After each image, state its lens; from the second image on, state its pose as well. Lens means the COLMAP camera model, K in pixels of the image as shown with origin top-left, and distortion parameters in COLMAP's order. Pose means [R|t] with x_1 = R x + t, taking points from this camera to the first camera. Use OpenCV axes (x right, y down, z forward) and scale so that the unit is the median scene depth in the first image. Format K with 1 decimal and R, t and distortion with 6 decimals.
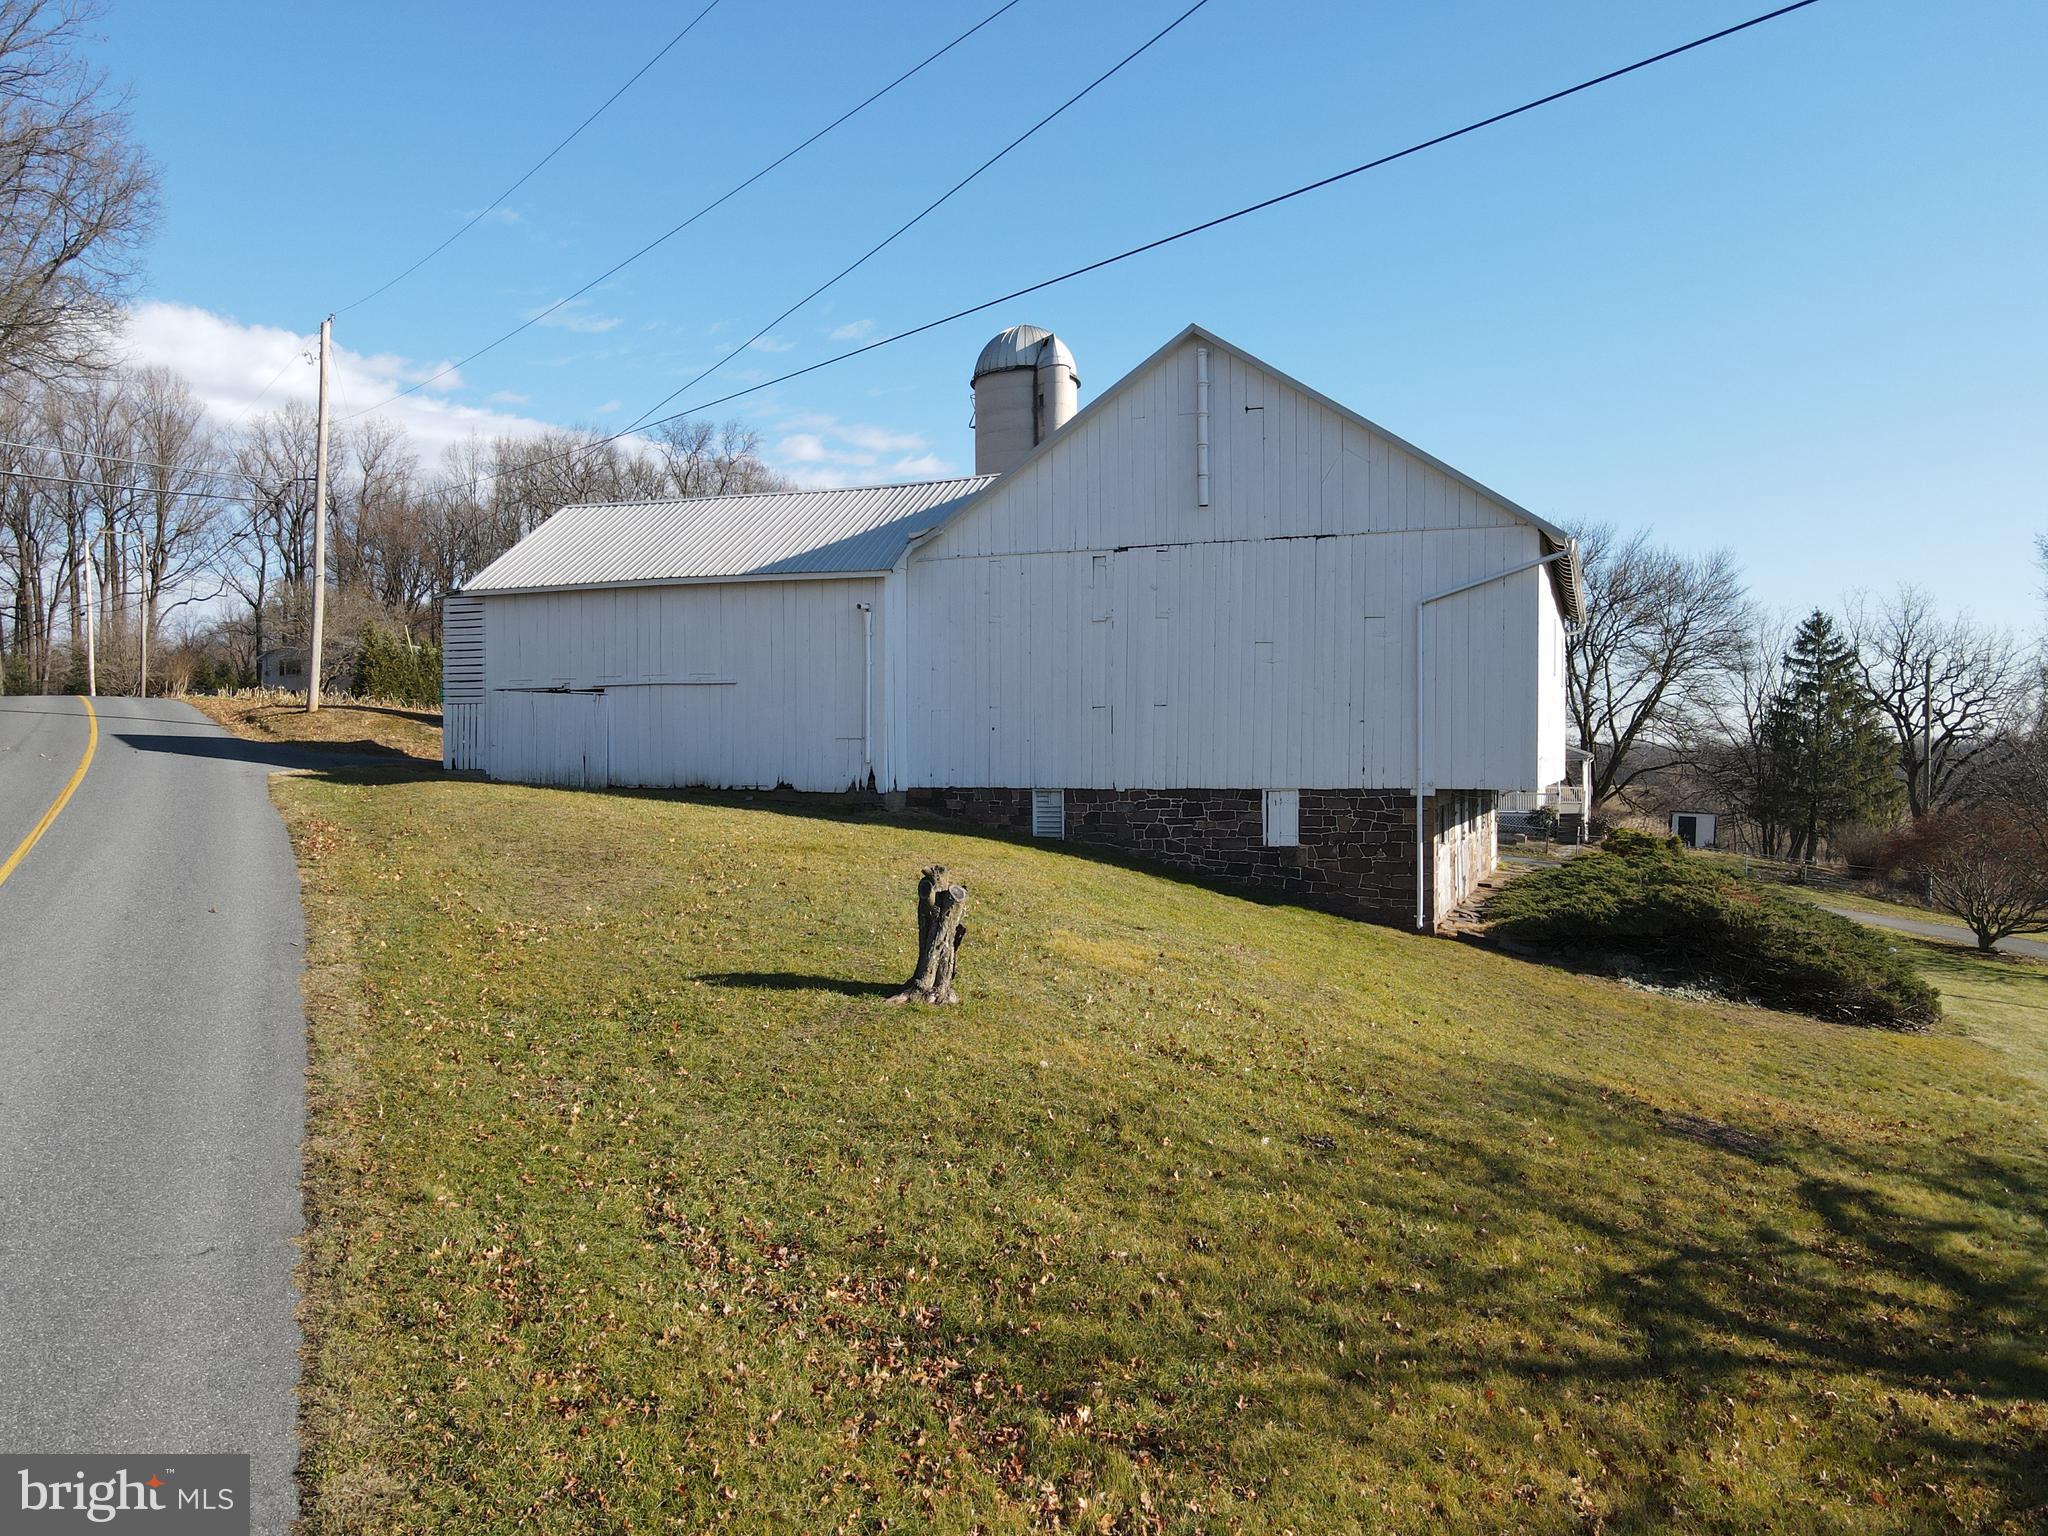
lens RADIAL K [[1510.7, 0, 1022.0], [0, 1510.7, 764.9], [0, 0, 1]] dist [0.001042, 0.019225]
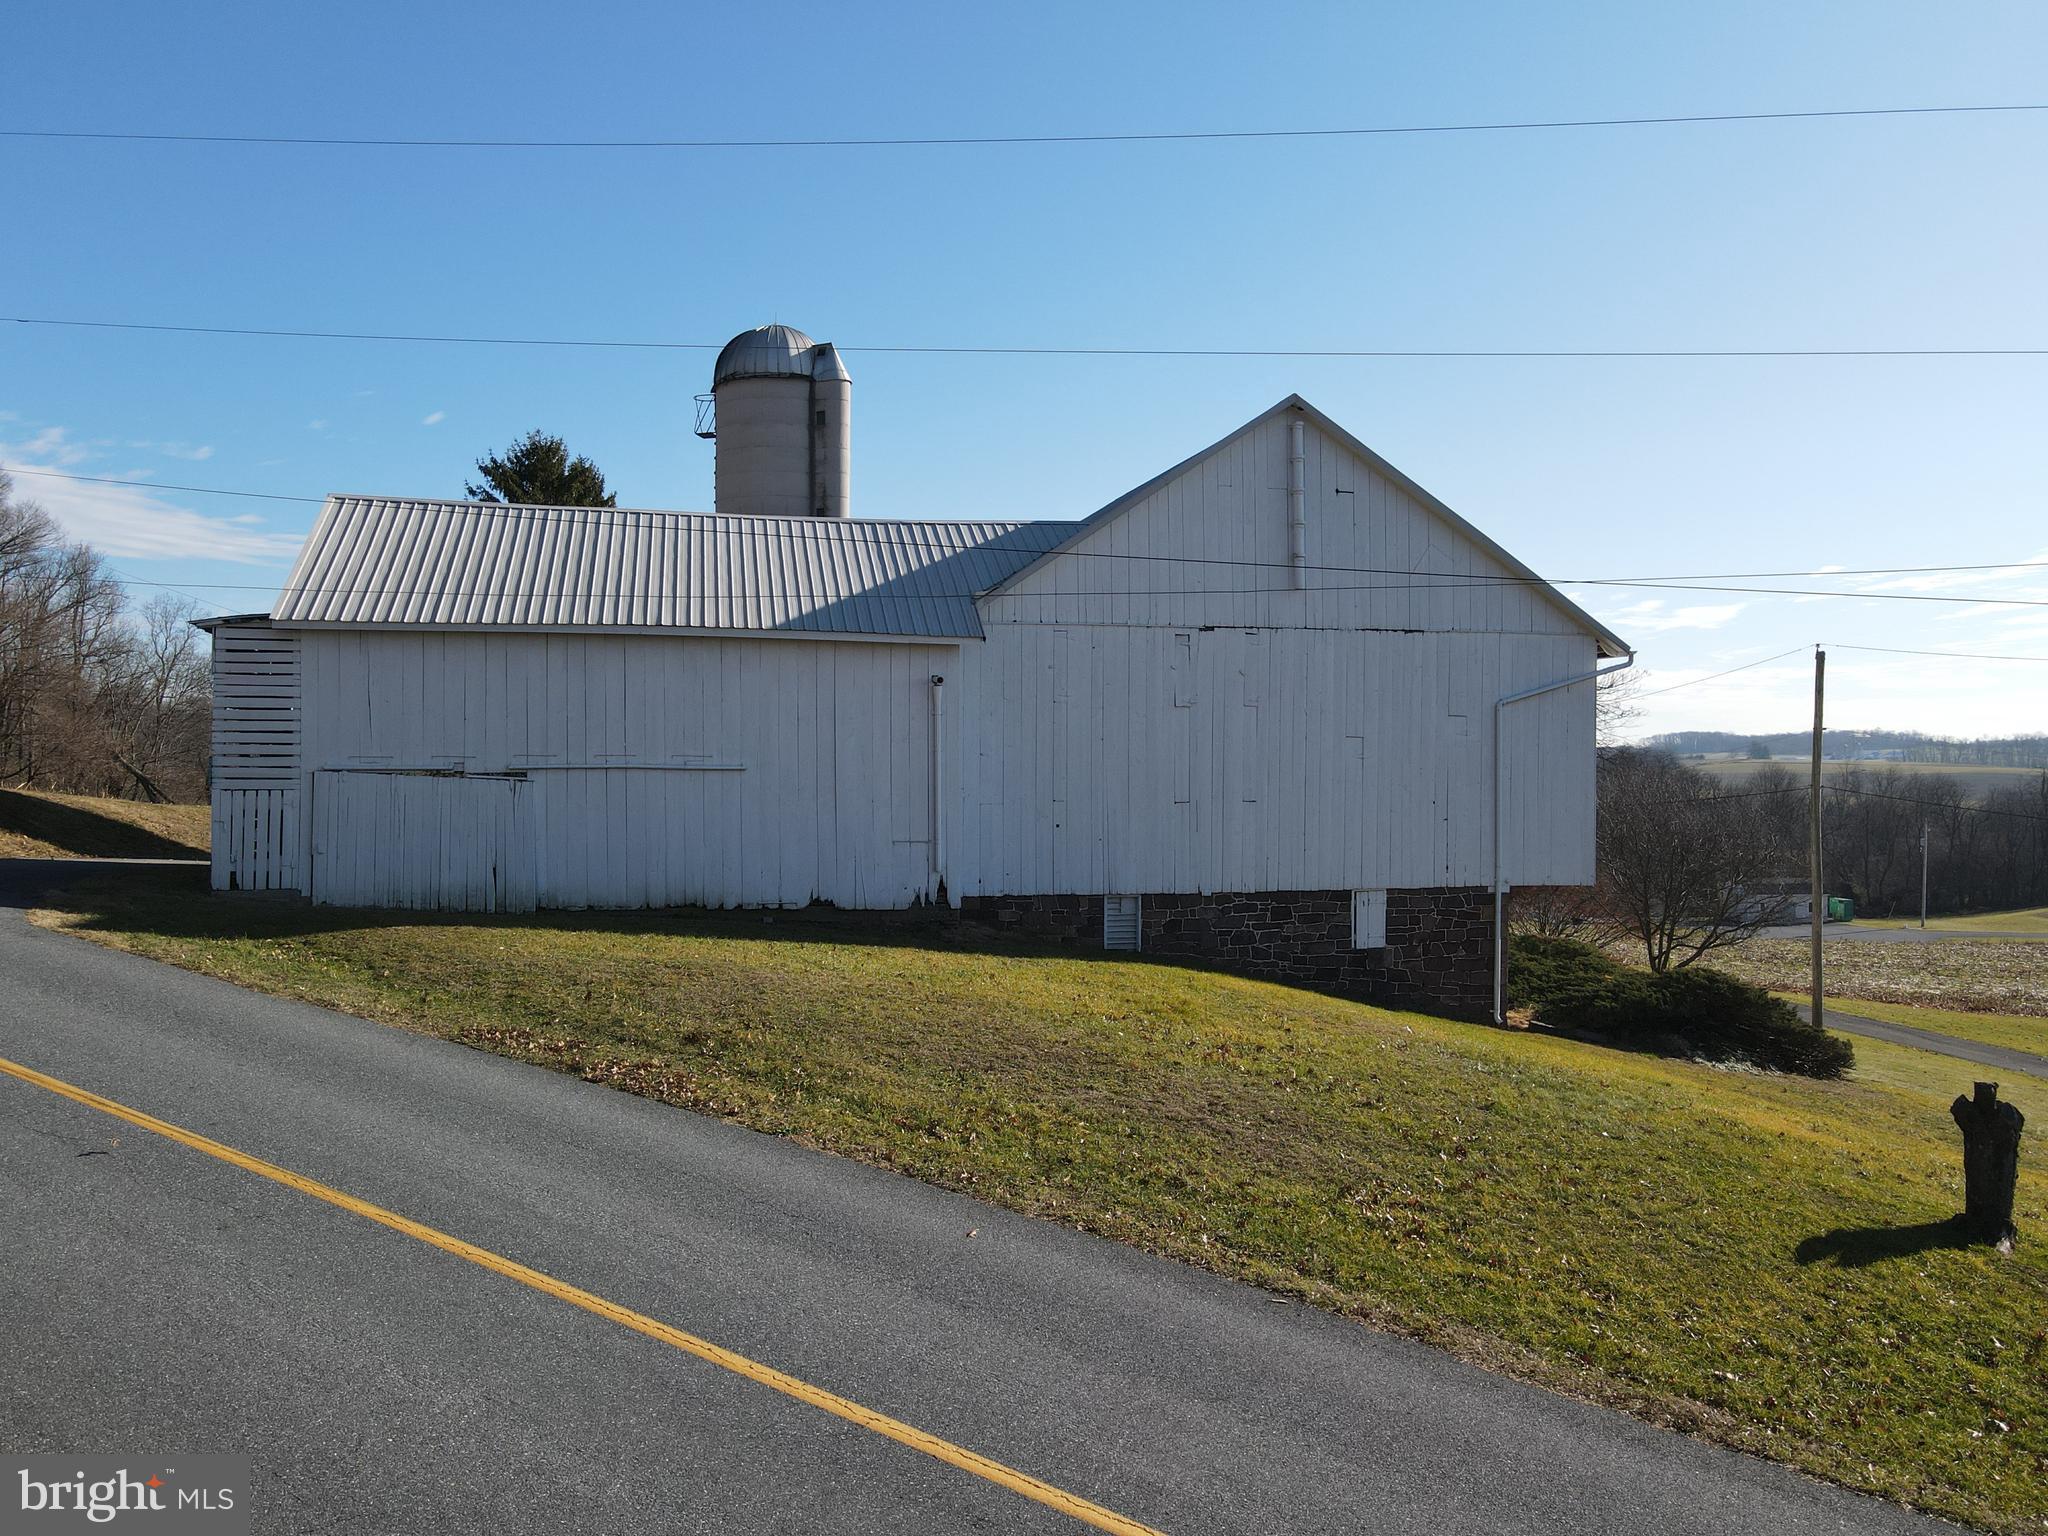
lens RADIAL K [[1510.7, 0, 1023.8], [0, 1510.7, 769.2], [0, 0, 1]] dist [0.001042, 0.019225]
pose [[0.828386, 0.001541, 0.560155, -0.537009], [-0.002334, 0.999997, 0.000701, -0.058984], [-0.560152, -0.001889, 0.828388, 0.312935]]
